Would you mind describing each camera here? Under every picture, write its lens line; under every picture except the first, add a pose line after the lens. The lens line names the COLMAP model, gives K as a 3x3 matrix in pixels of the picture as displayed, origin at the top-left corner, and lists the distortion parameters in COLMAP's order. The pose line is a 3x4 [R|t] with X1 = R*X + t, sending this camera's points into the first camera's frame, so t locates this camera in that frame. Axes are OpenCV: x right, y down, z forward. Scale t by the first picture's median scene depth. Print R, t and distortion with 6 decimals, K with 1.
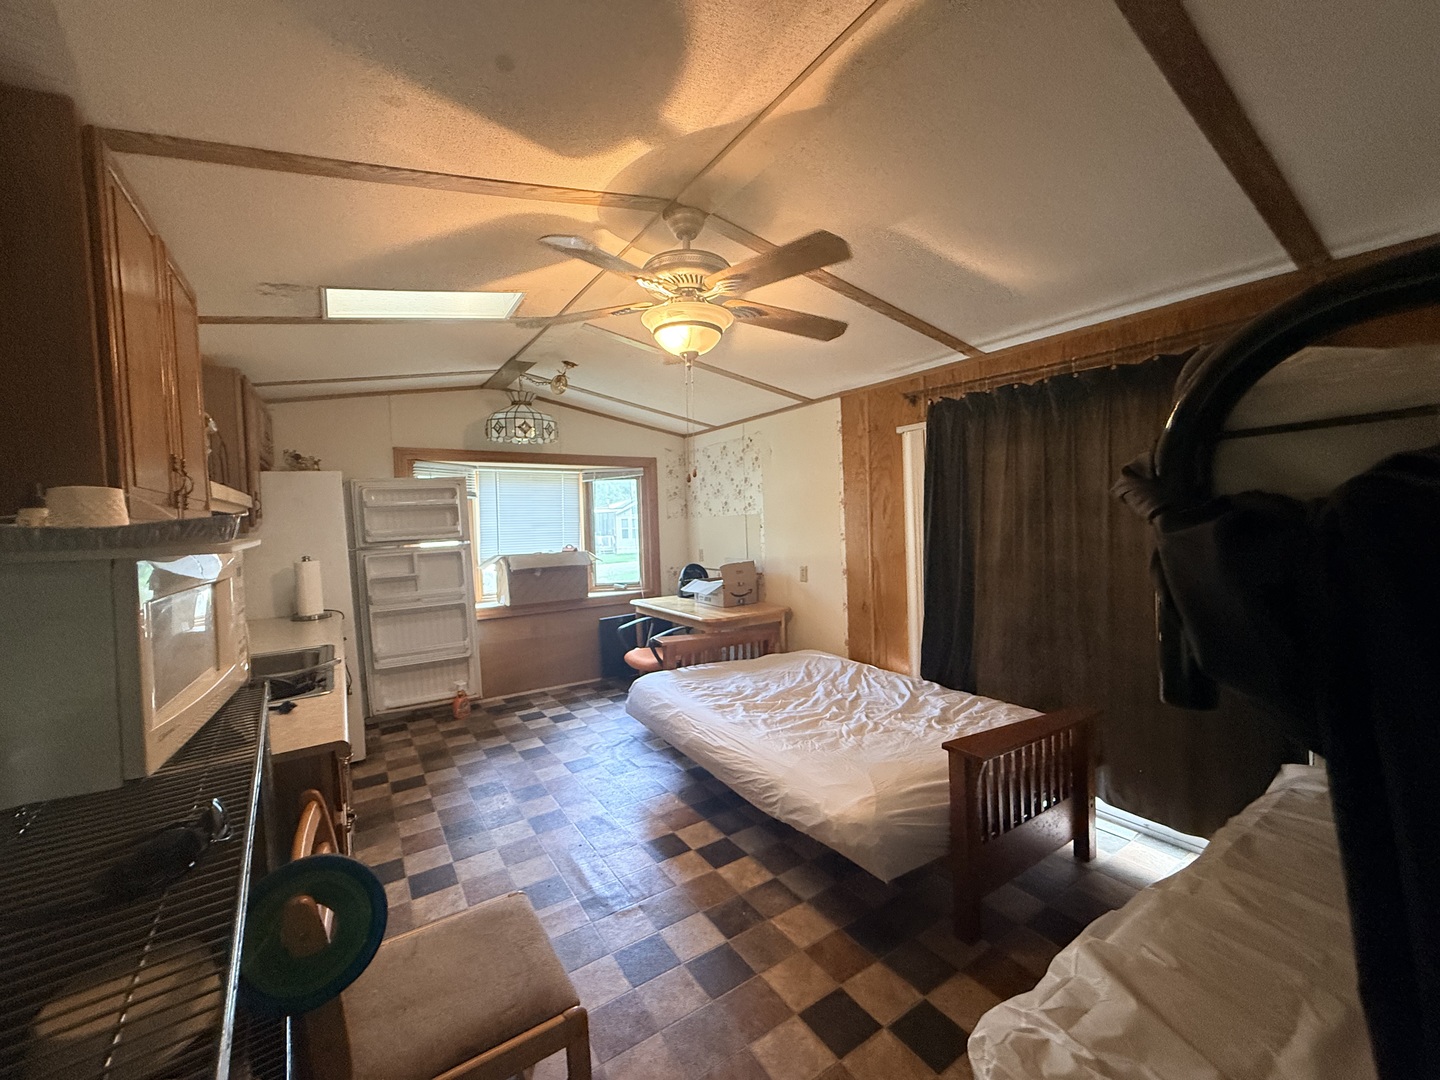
lens RADIAL K [[575.1, 0, 718.3], [0, 575.1, 541.2], [0, 0, 1]] dist [0.000737, -0.000263]
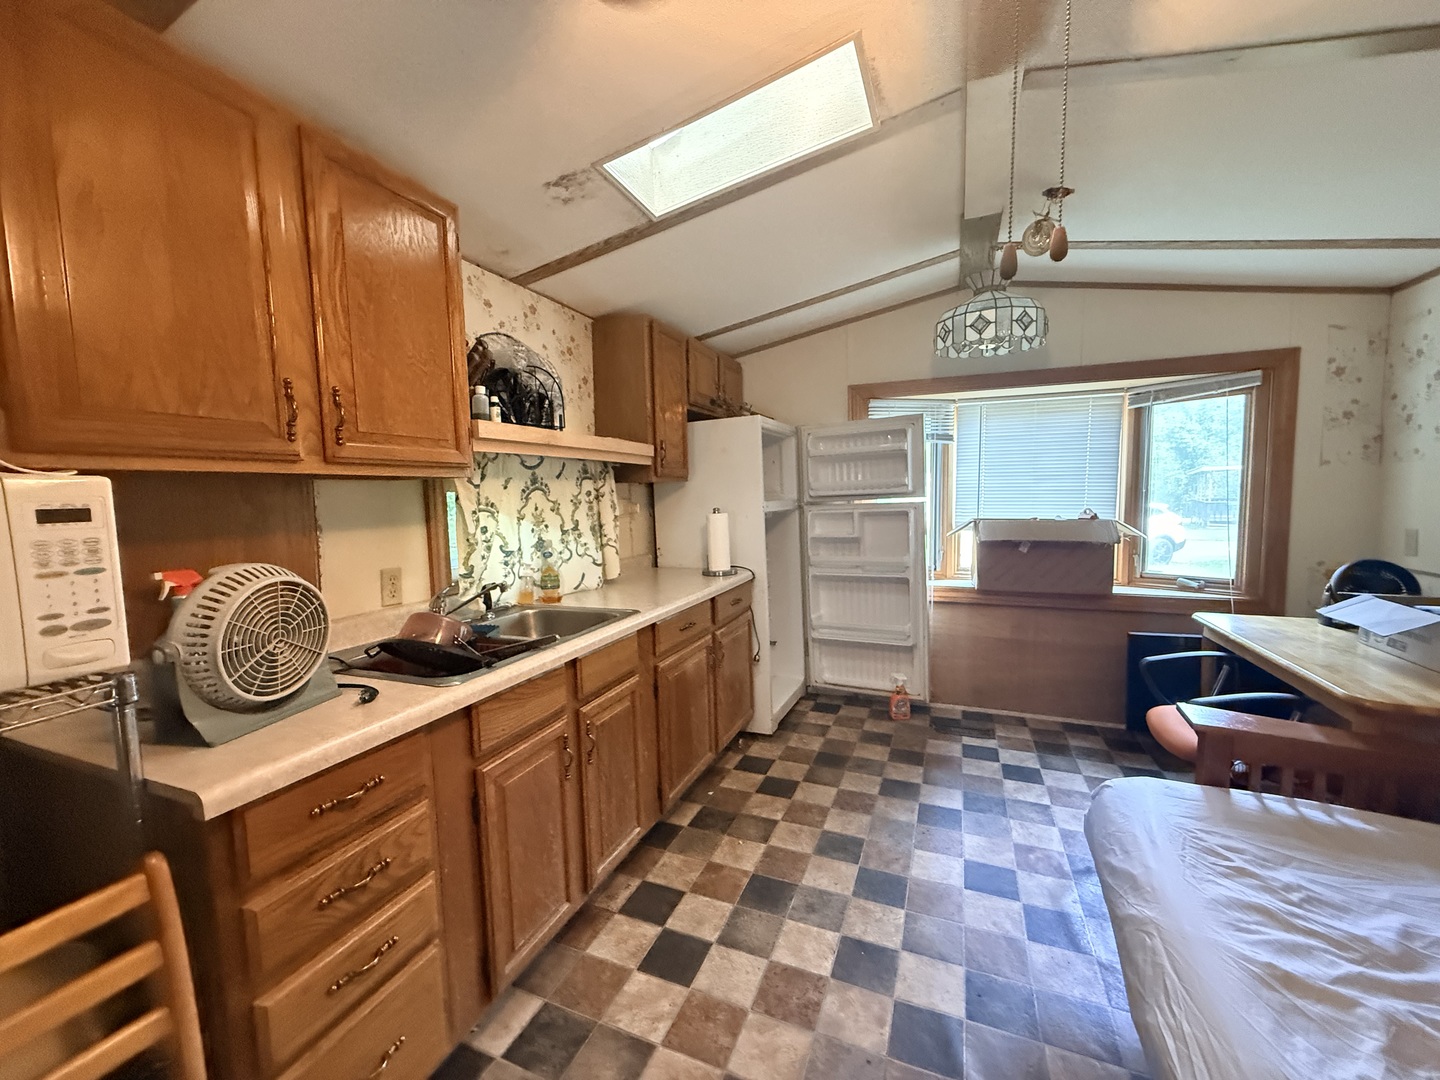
lens RADIAL K [[575.1, 0, 718.3], [0, 575.1, 541.2], [0, 0, 1]] dist [0.000737, -0.000263]
pose [[0.561139, 0.086440, -0.823196, 0.050099], [-0.028795, 0.995969, 0.084954, -0.000259], [0.827221, -0.023967, 0.561366, 0.354178]]
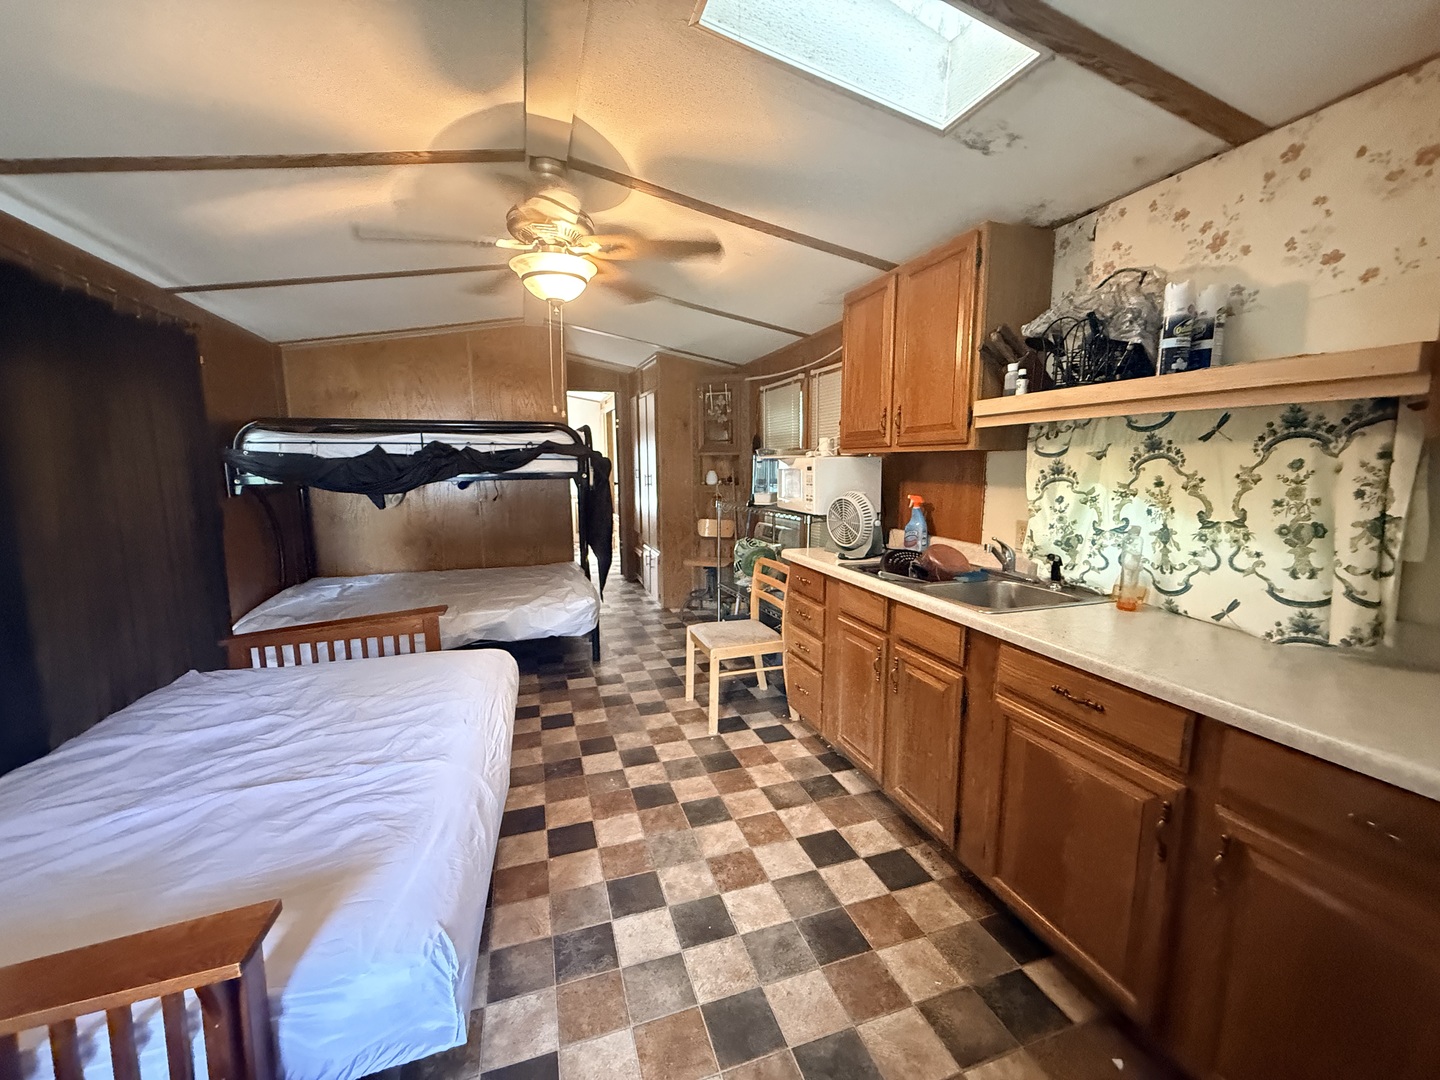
lens RADIAL K [[576.7, 0, 715.7], [0, 576.7, 539.7], [0, 0, 1]] dist [0.001830, 0.000211]
pose [[-0.964028, -0.000404, 0.265801, -0.310725], [0.045076, 0.985266, 0.164981, -0.021929], [-0.261951, 0.171028, -0.949806, 0.995548]]
